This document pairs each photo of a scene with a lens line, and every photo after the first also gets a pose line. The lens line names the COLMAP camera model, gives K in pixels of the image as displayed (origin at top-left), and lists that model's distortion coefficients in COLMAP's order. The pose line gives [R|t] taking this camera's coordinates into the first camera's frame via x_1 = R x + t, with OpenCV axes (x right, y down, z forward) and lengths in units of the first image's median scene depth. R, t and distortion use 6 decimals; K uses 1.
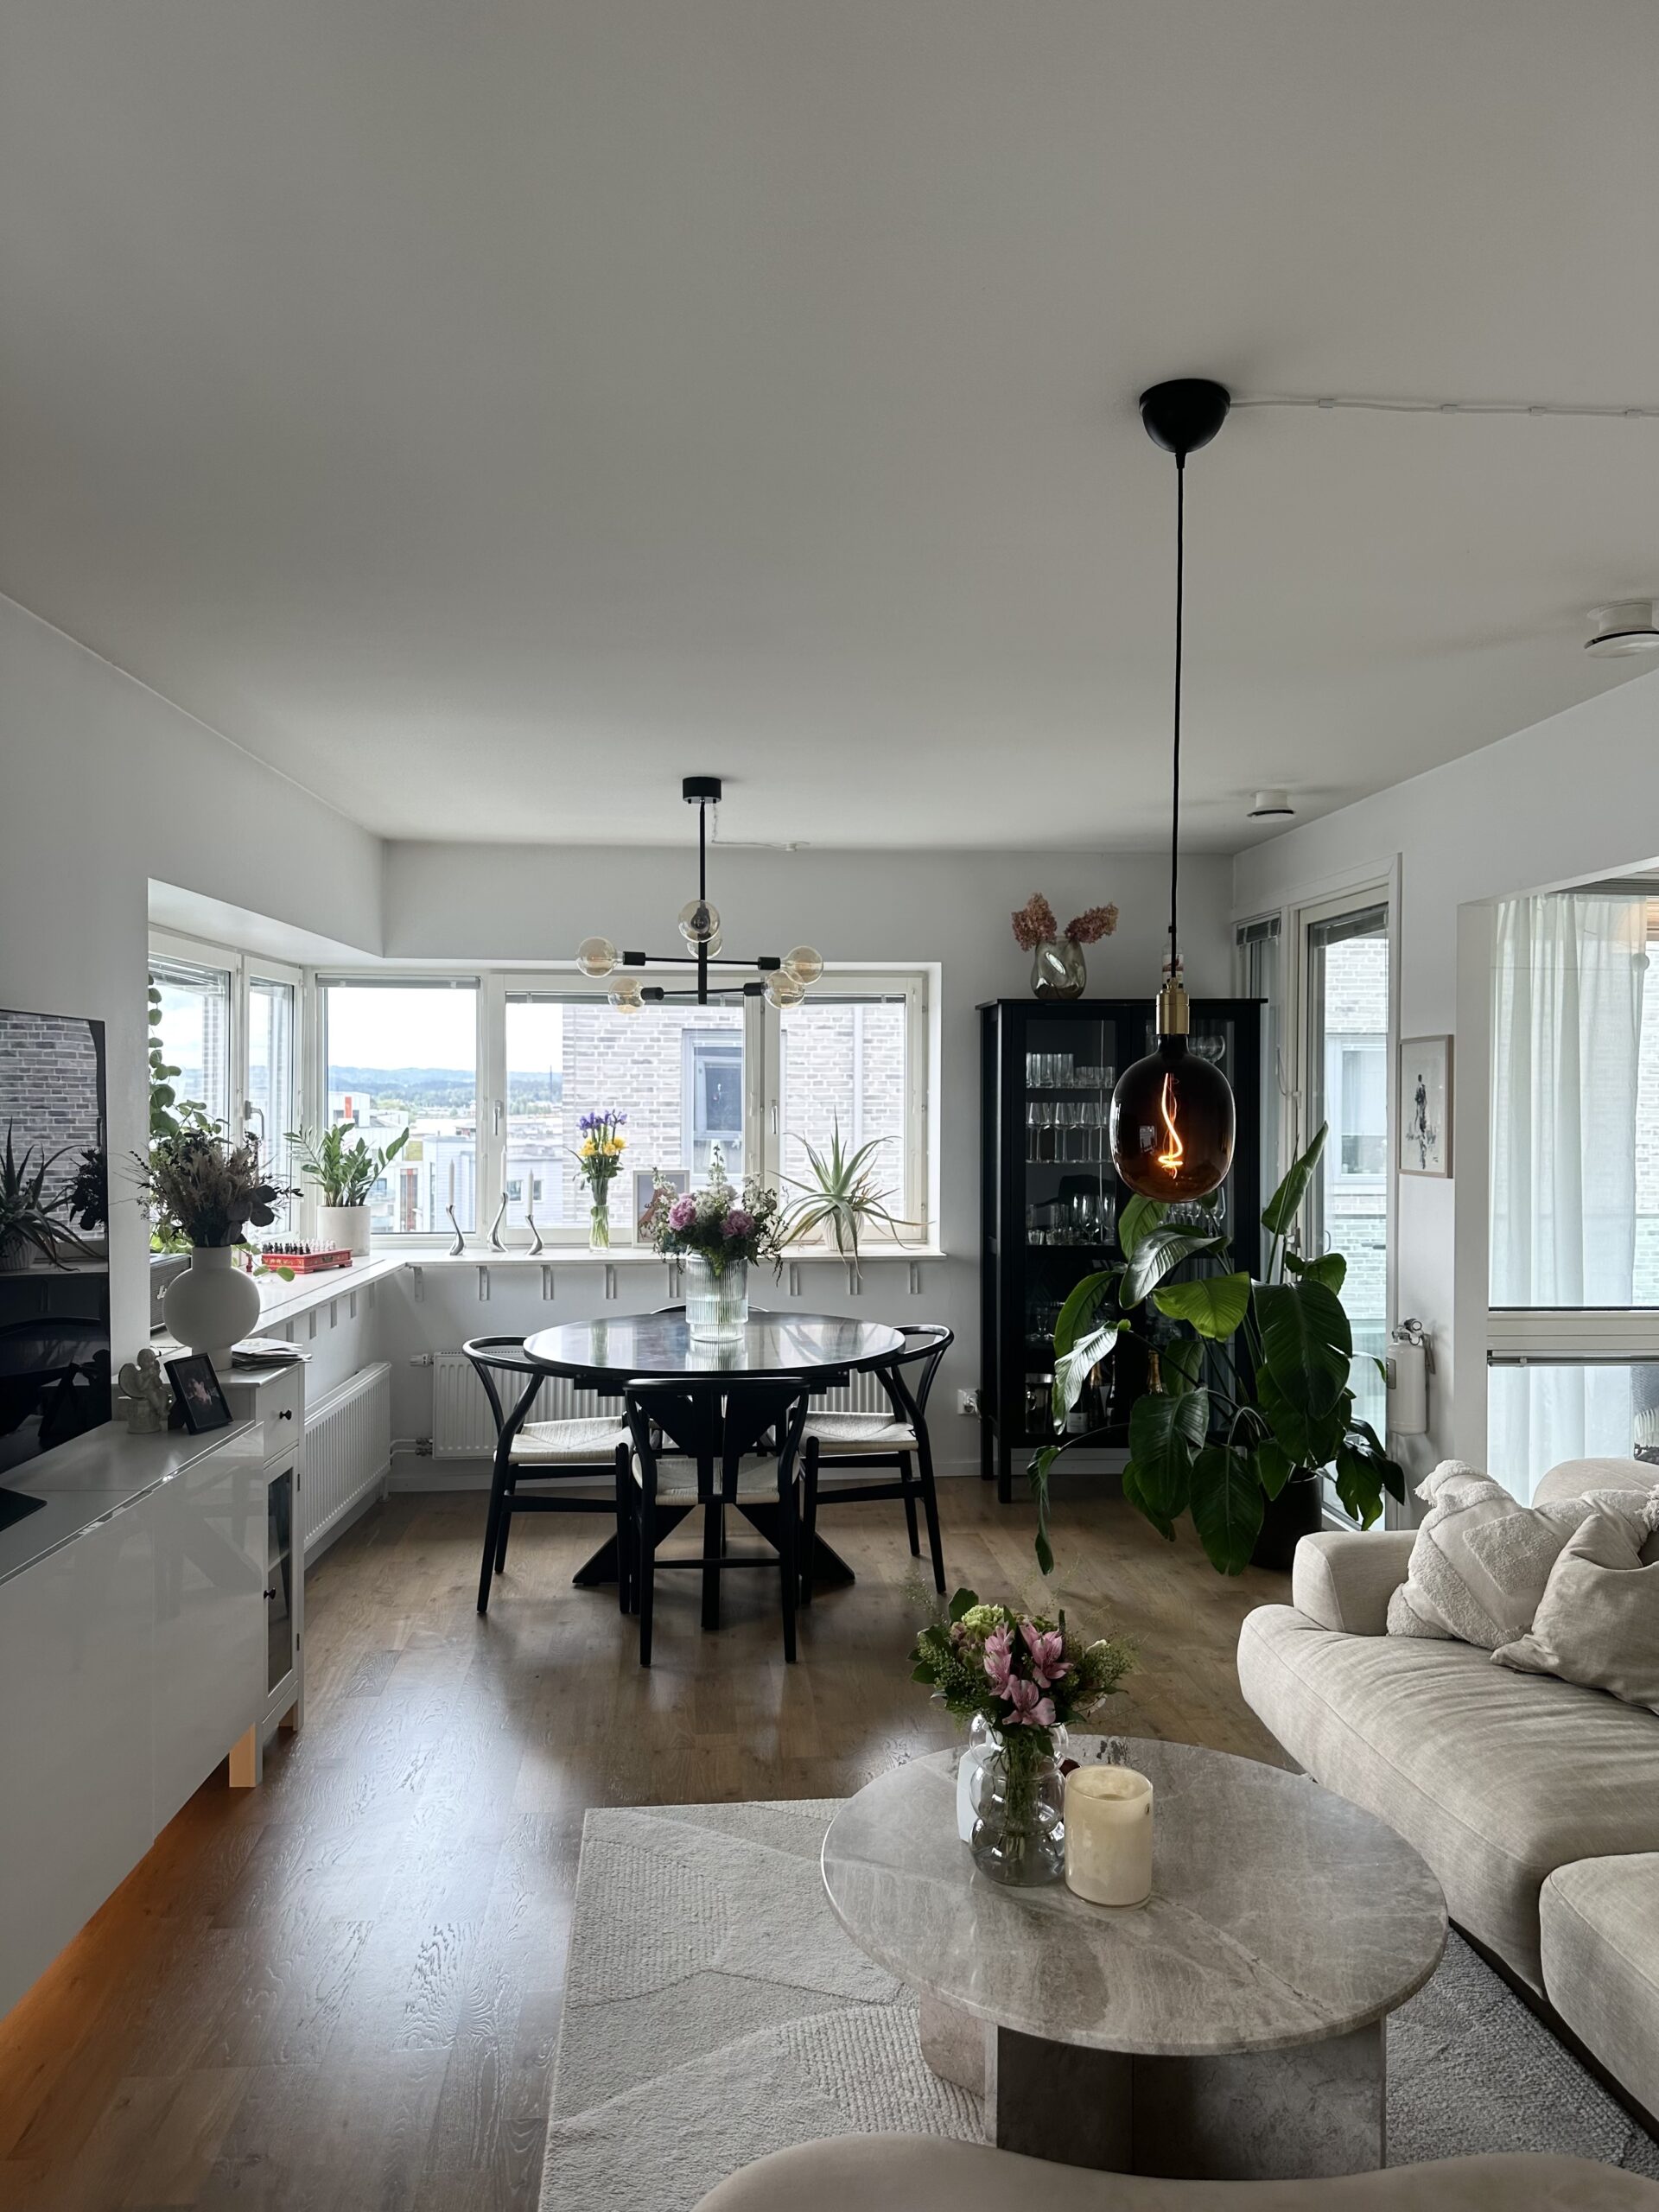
lens RADIAL K [[1542.8, 0, 829.5], [0, 1542.8, 1106.0], [0, 0, 1]] dist [0.160047, -0.199200]
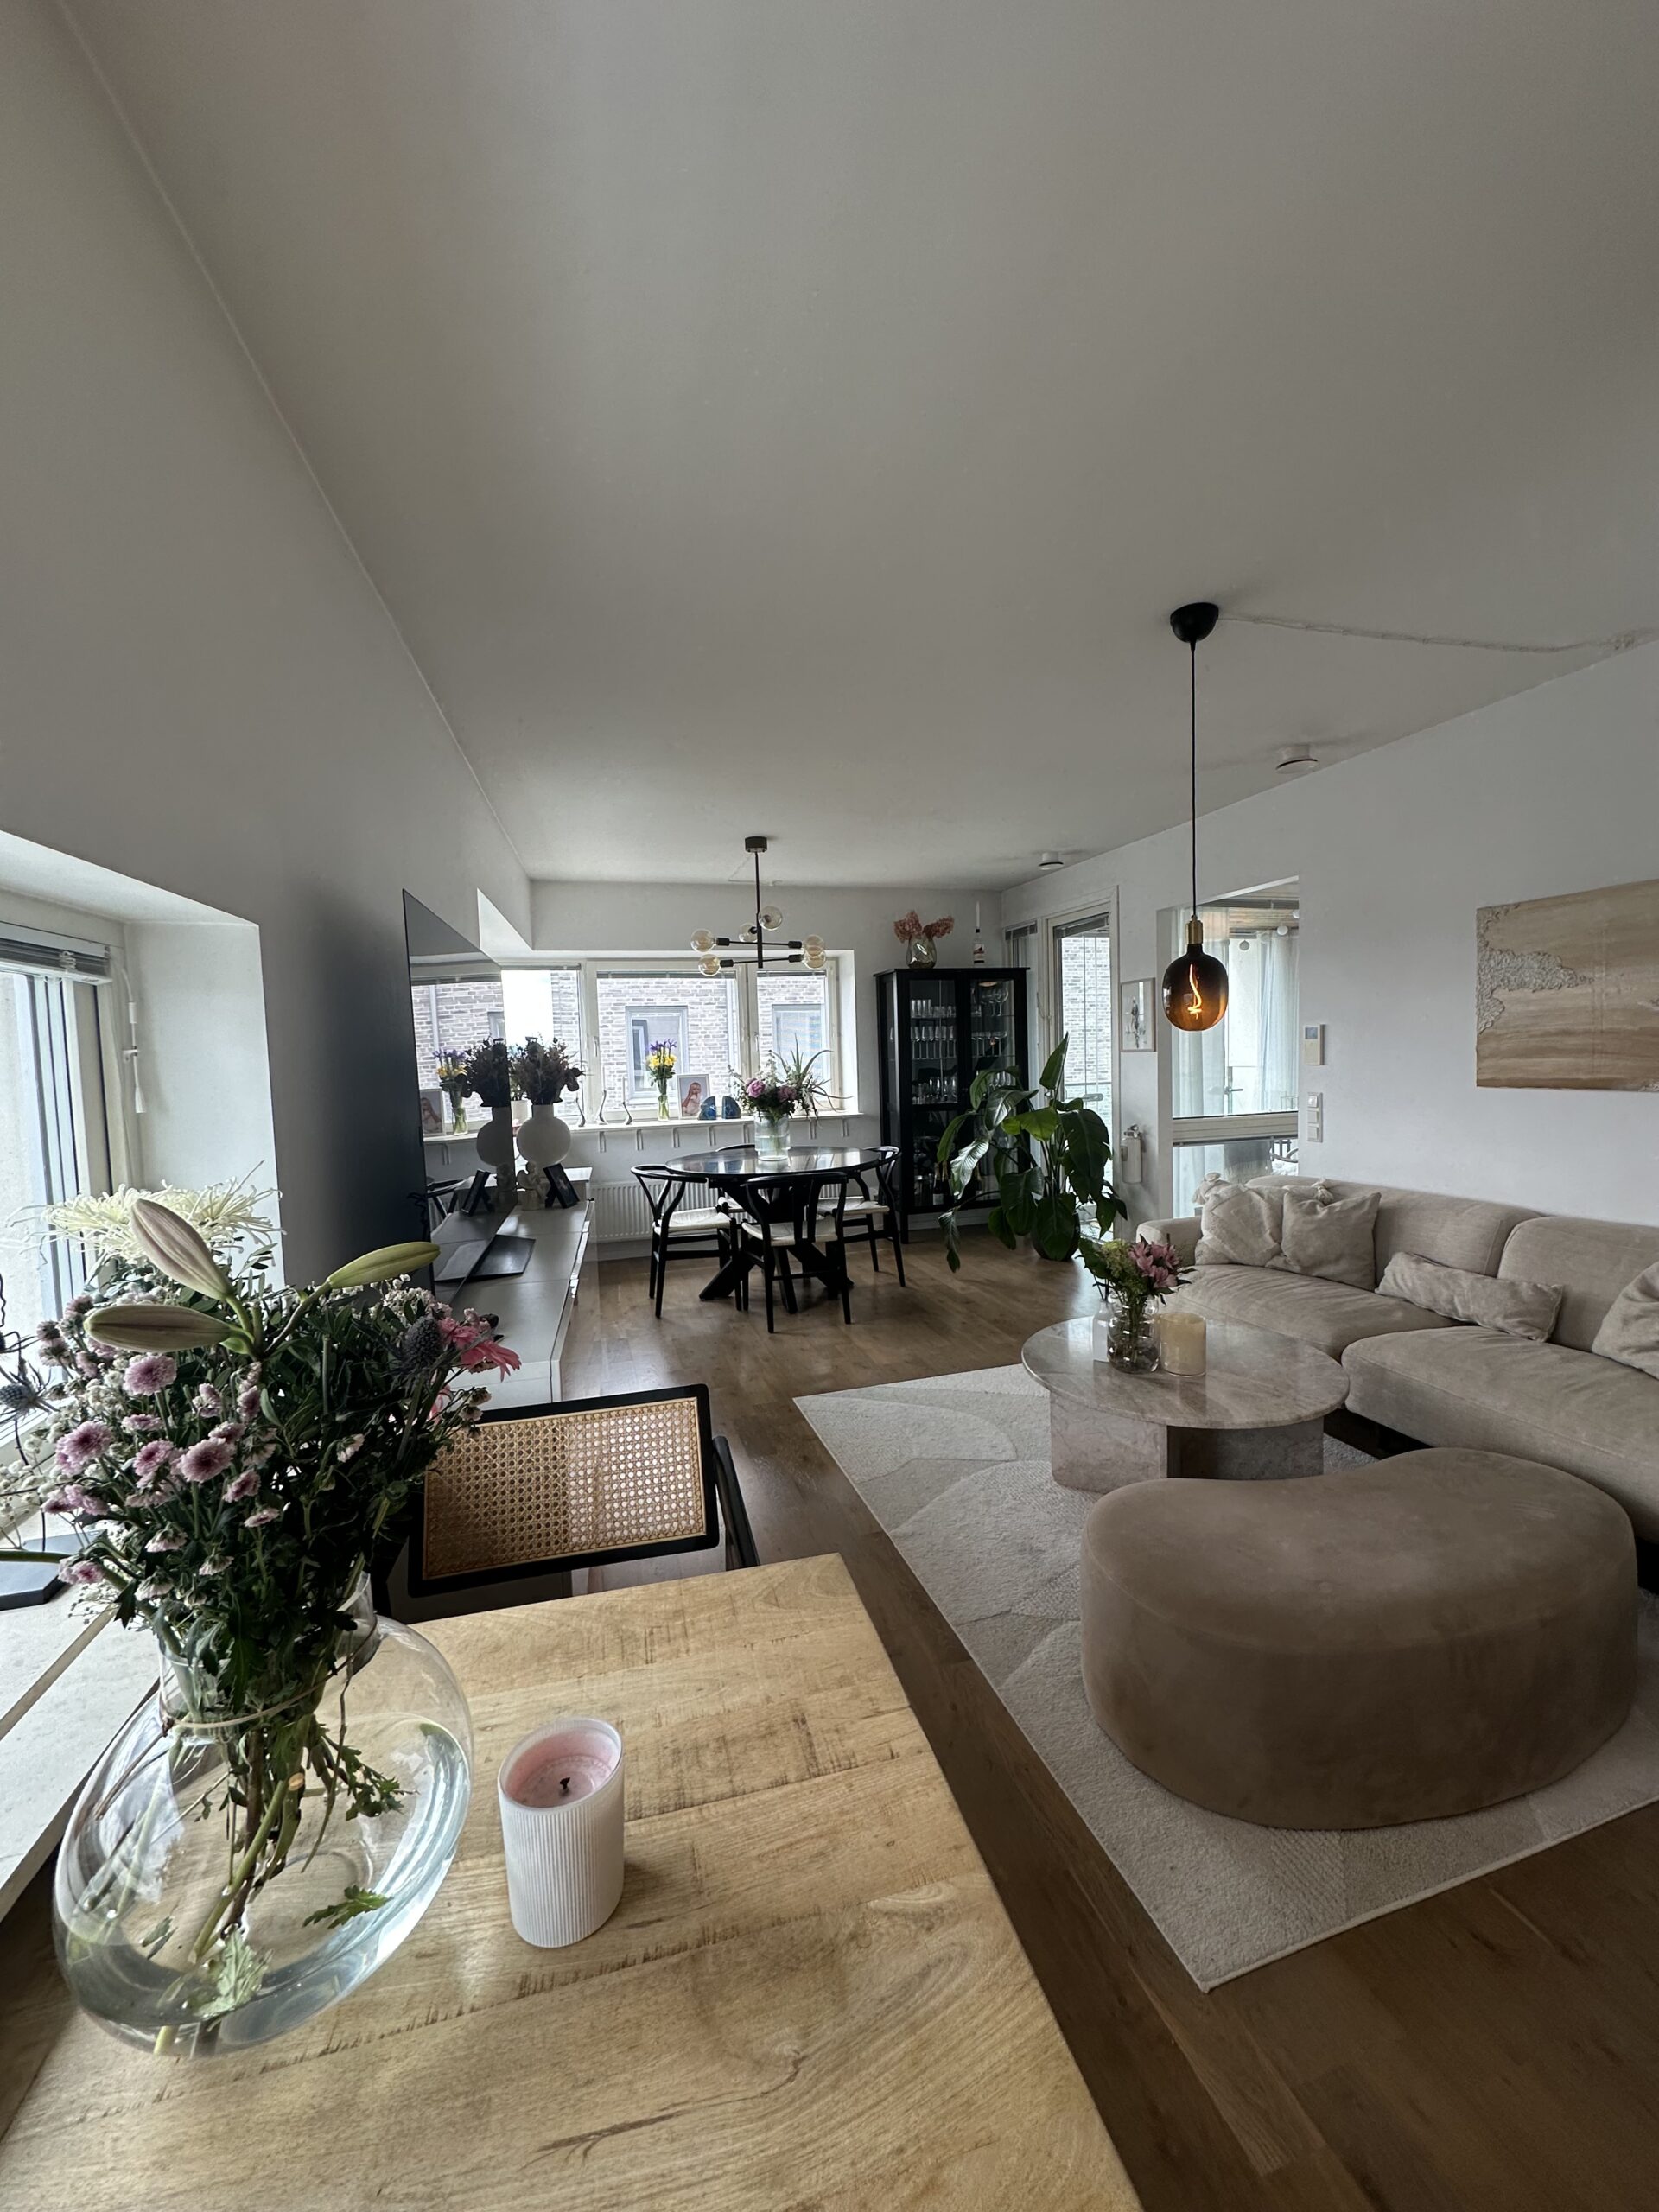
lens RADIAL K [[886.4, 0, 833.8], [0, 886.4, 1097.4], [0, 0, 1]] dist [0.024719, -0.000003]
pose [[0.977903, -0.043338, 0.204519, -0.205863], [0.034662, 0.998348, 0.045815, 0.035388], [-0.206167, -0.037714, 0.977790, -0.000057]]
